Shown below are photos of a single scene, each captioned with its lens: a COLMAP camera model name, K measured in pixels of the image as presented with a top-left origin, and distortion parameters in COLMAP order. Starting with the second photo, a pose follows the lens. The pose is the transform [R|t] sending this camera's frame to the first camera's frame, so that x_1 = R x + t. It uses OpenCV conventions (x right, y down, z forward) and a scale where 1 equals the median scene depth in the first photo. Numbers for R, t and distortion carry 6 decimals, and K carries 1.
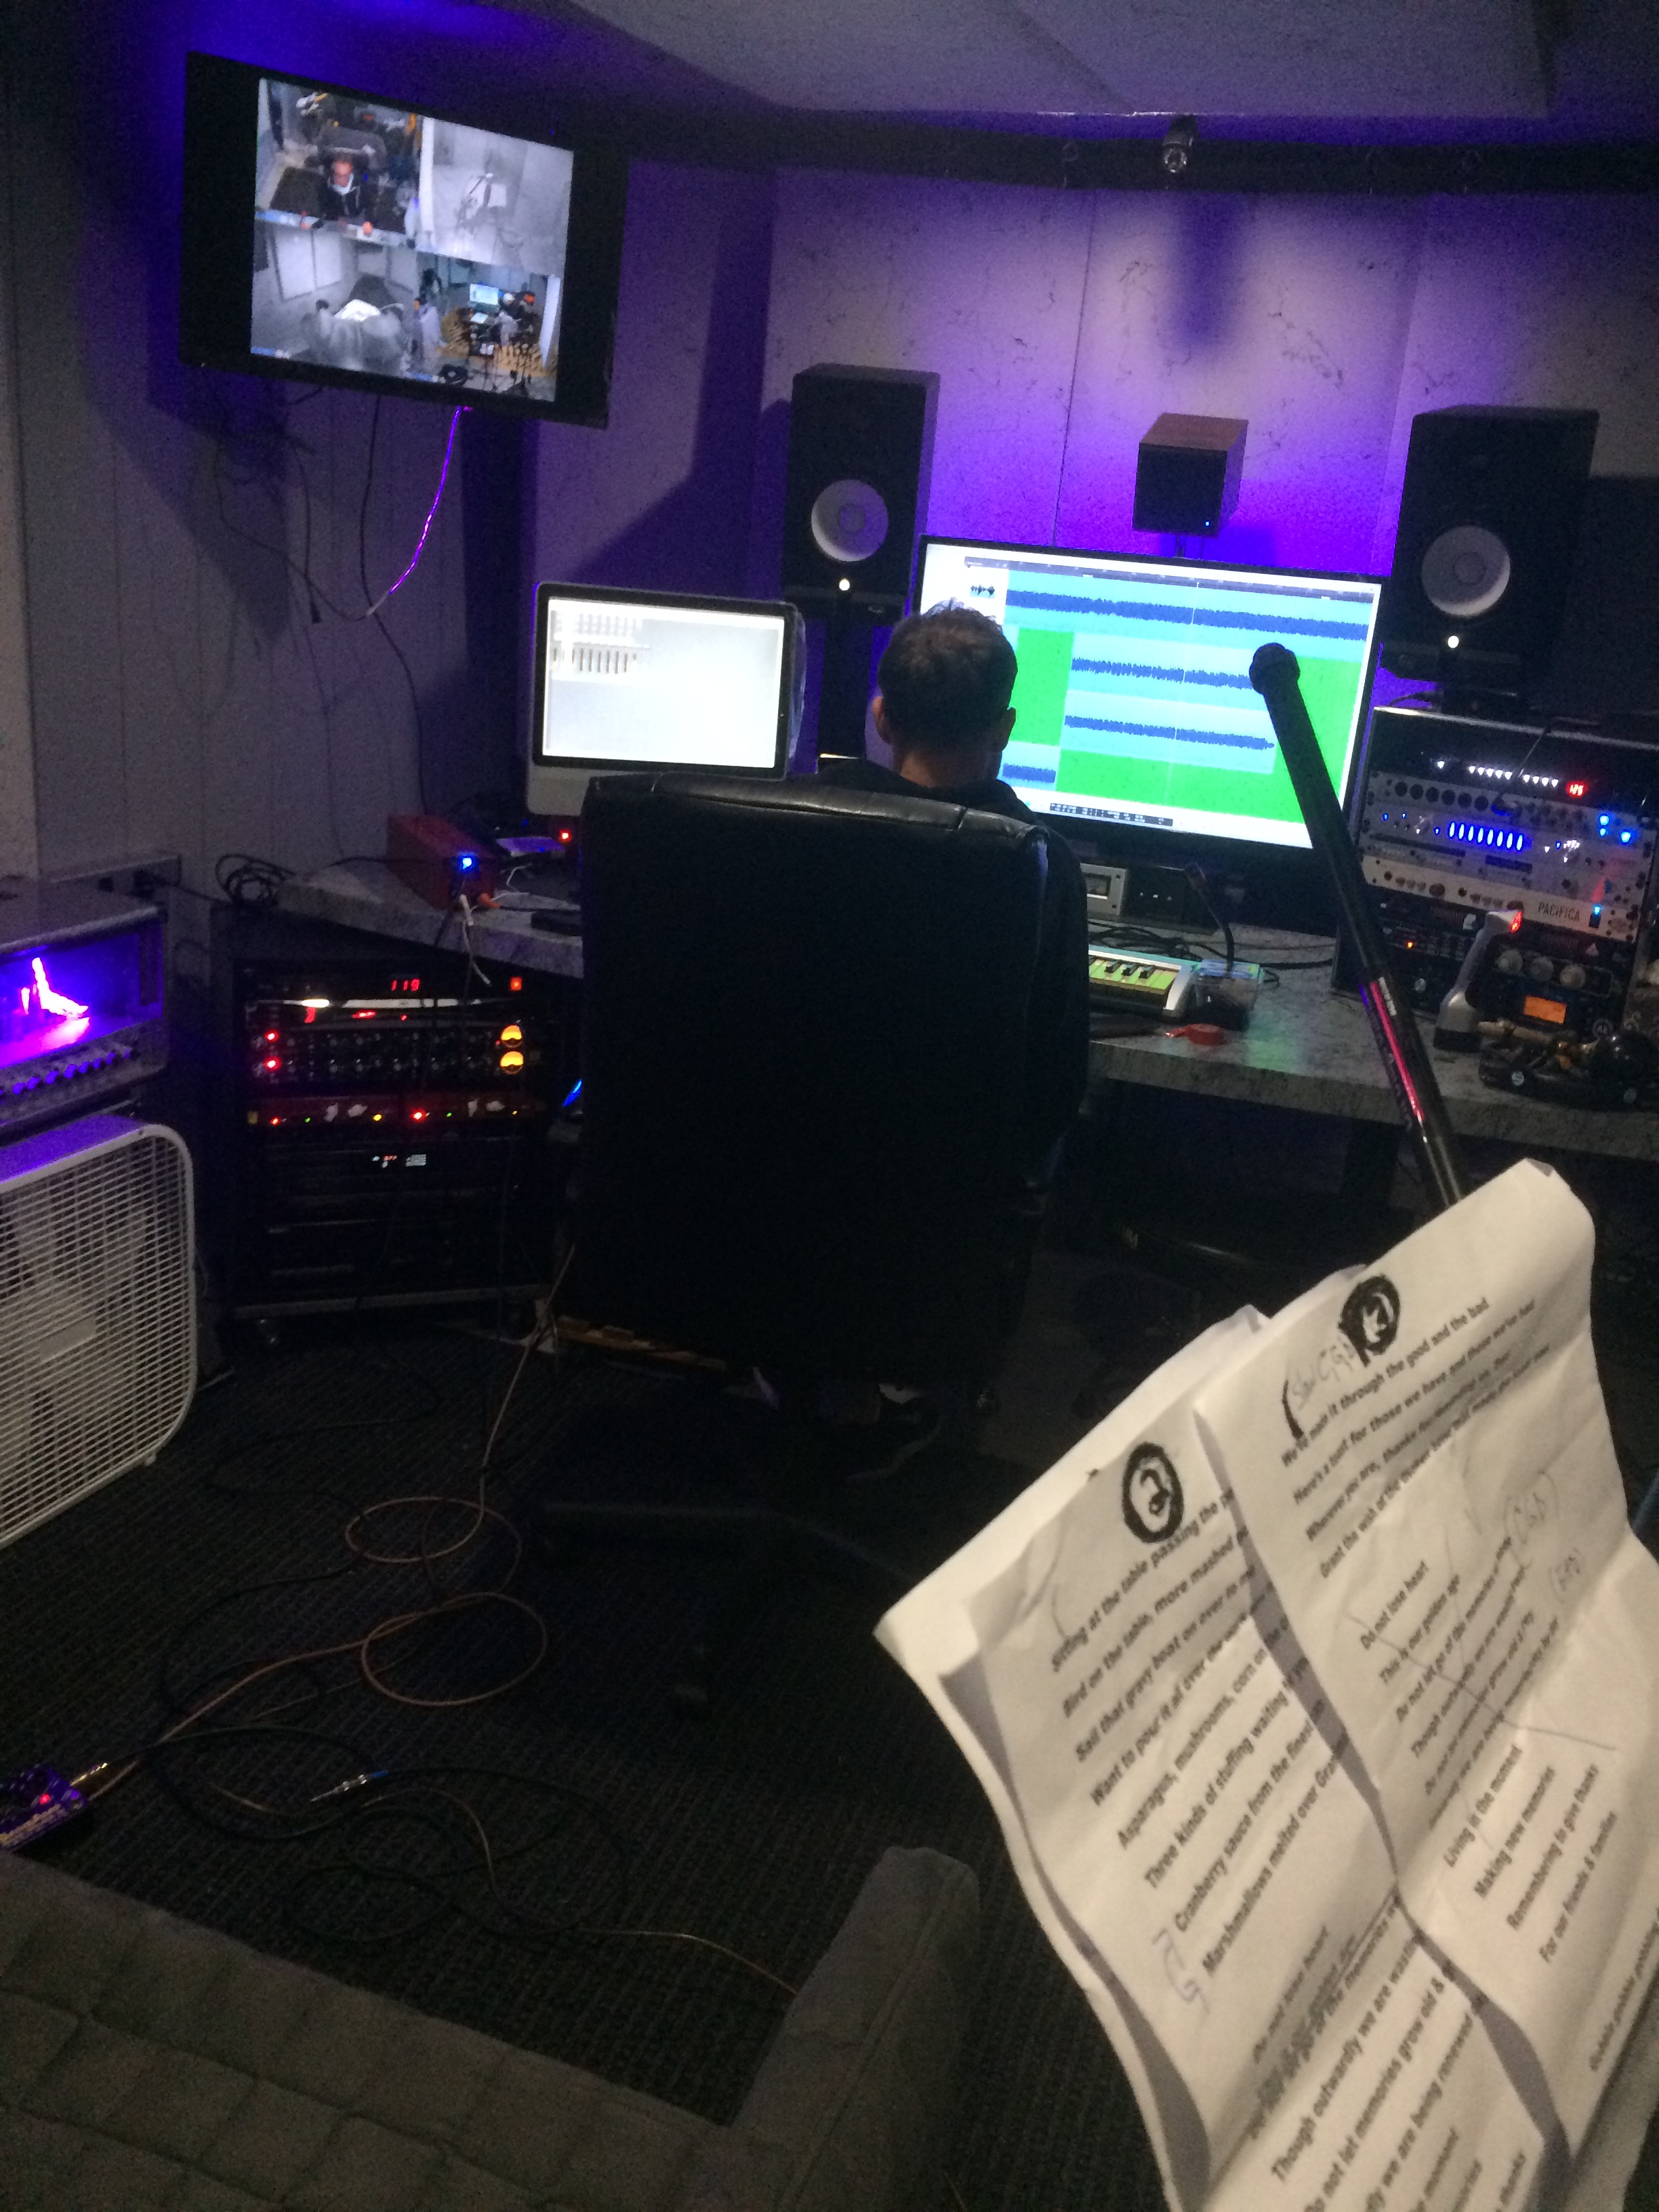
lens RADIAL K [[1879.7, 0, 830.2], [0, 1879.7, 1096.9], [0, 0, 1]] dist [0.086380, -0.126250]
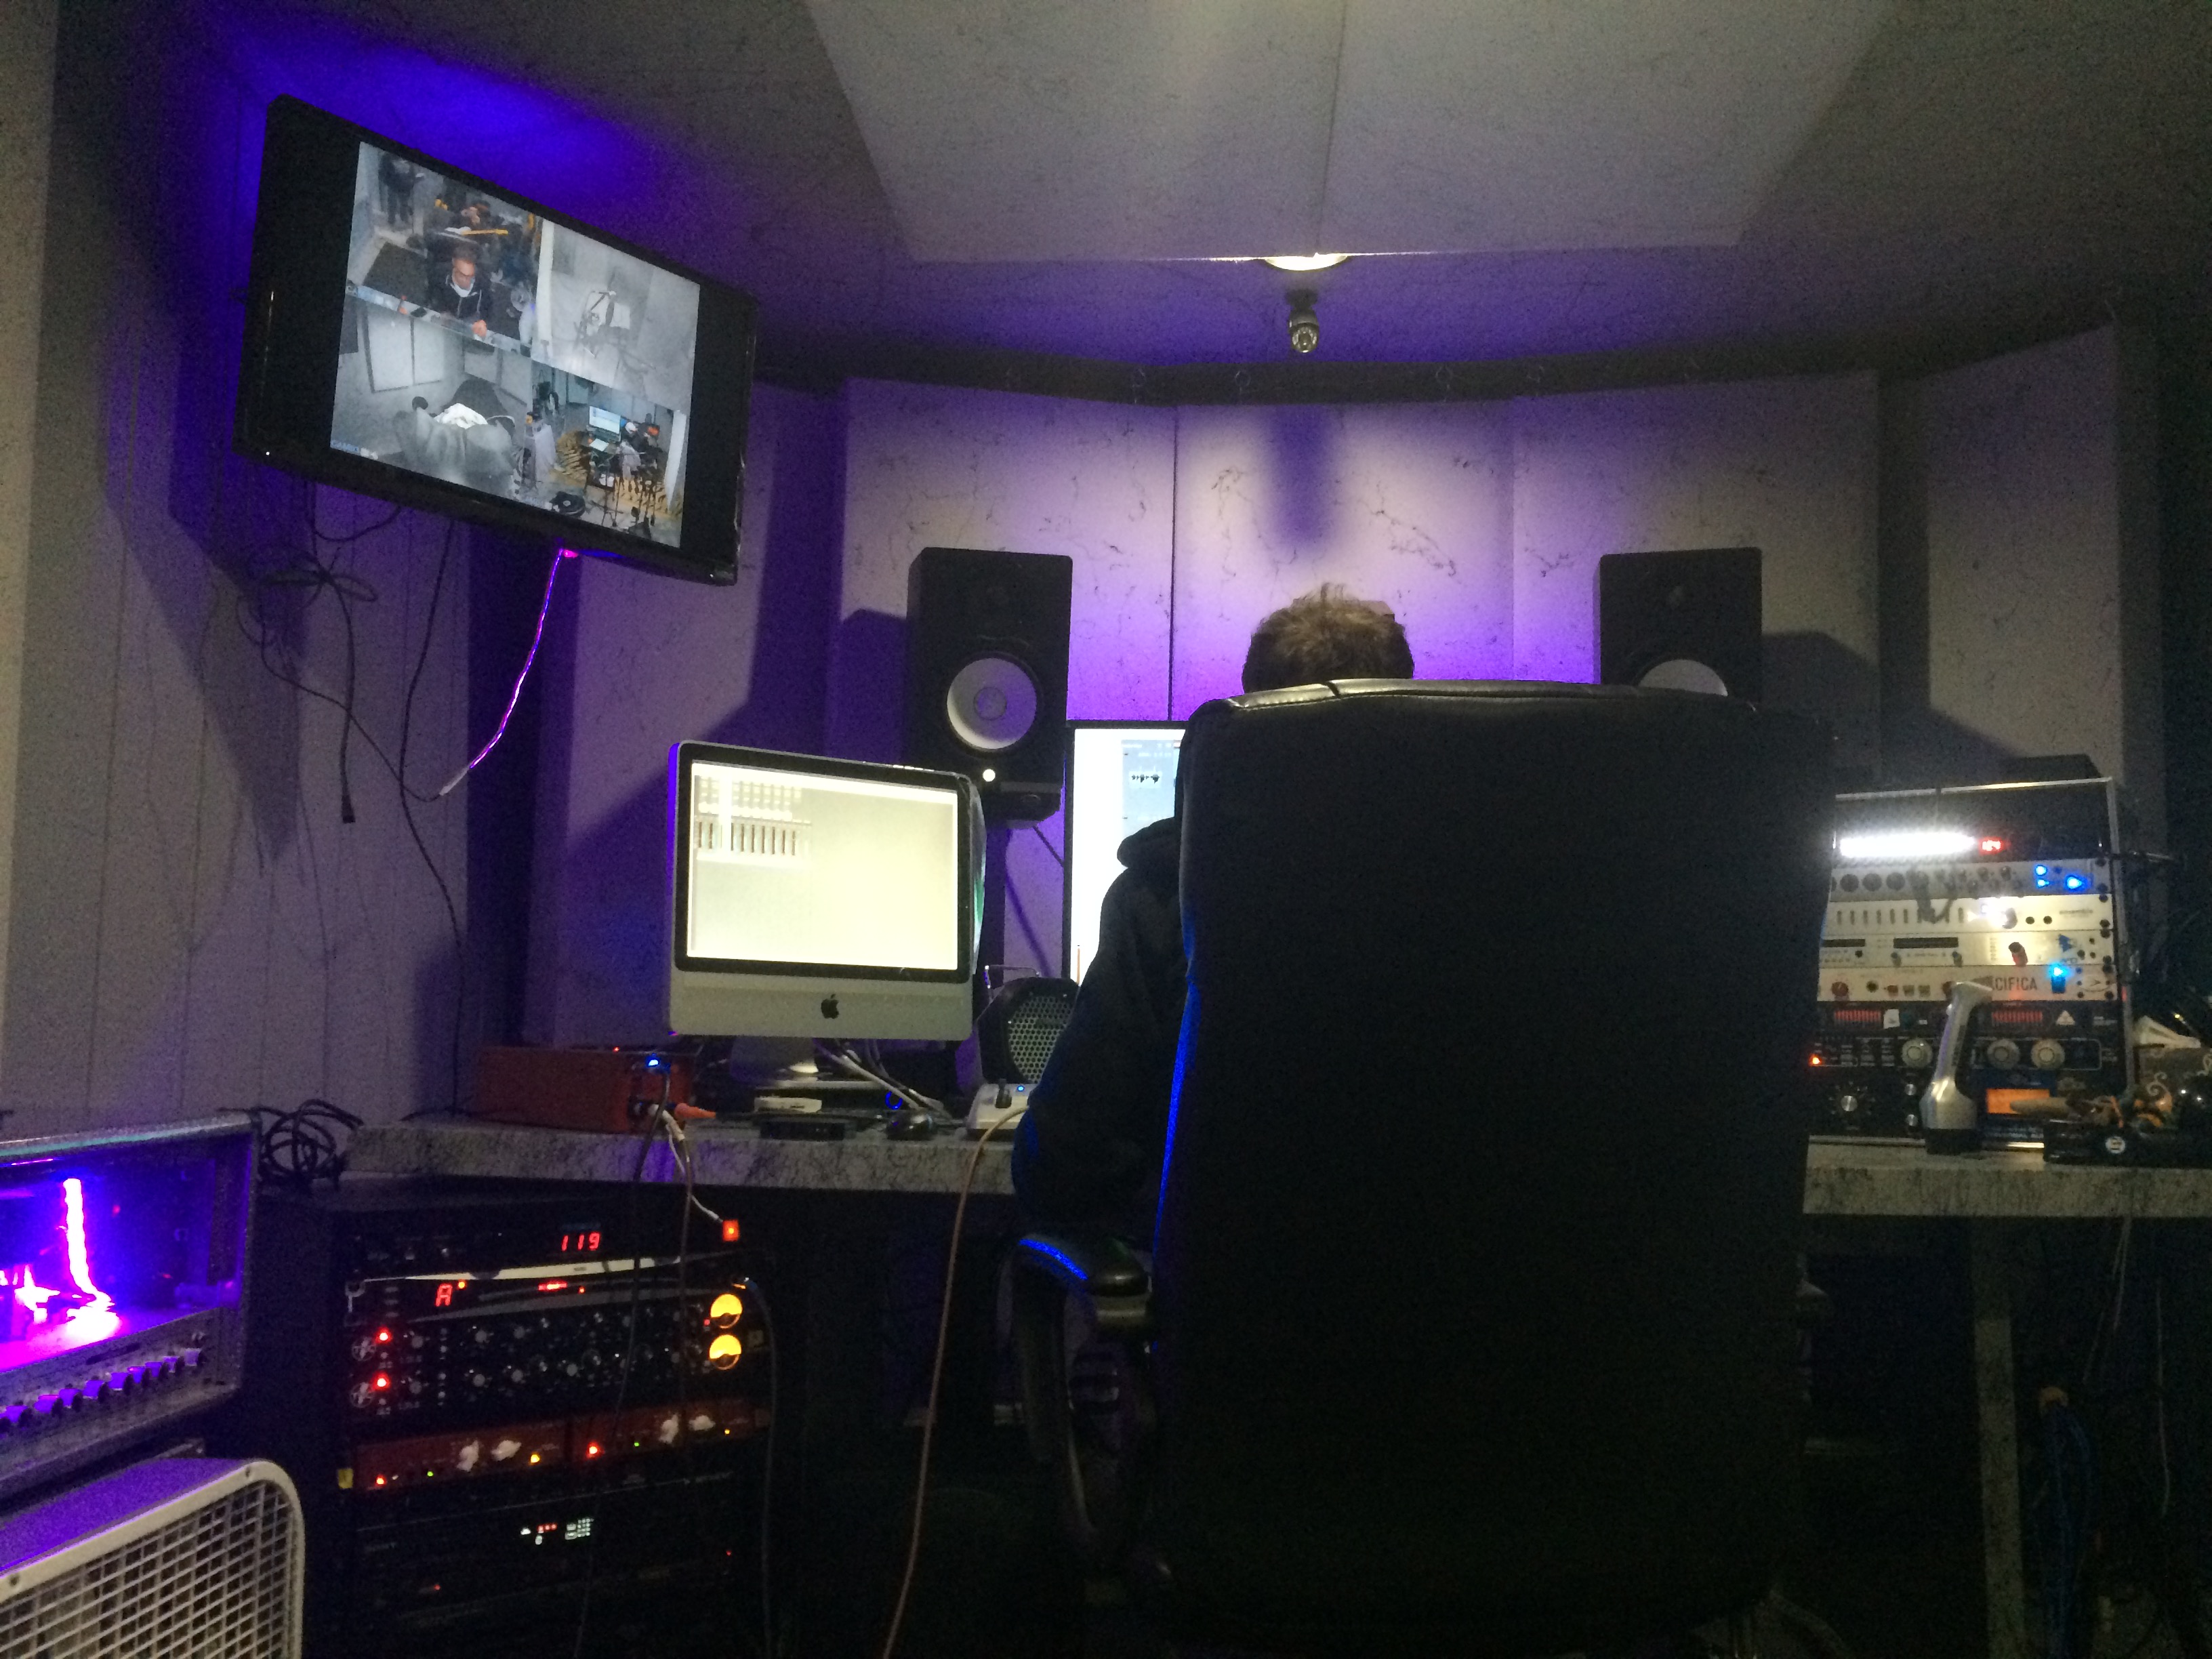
lens RADIAL K [[1879.7, 0, 1104.5], [0, 1879.7, 825.8], [0, 0, 1]] dist [0.086380, -0.126250]
pose [[0.950528, -0.041985, 0.307788, -0.244957], [0.155559, 0.921971, -0.354642, 0.072029], [-0.268882, 0.384977, 0.882890, 0.288687]]
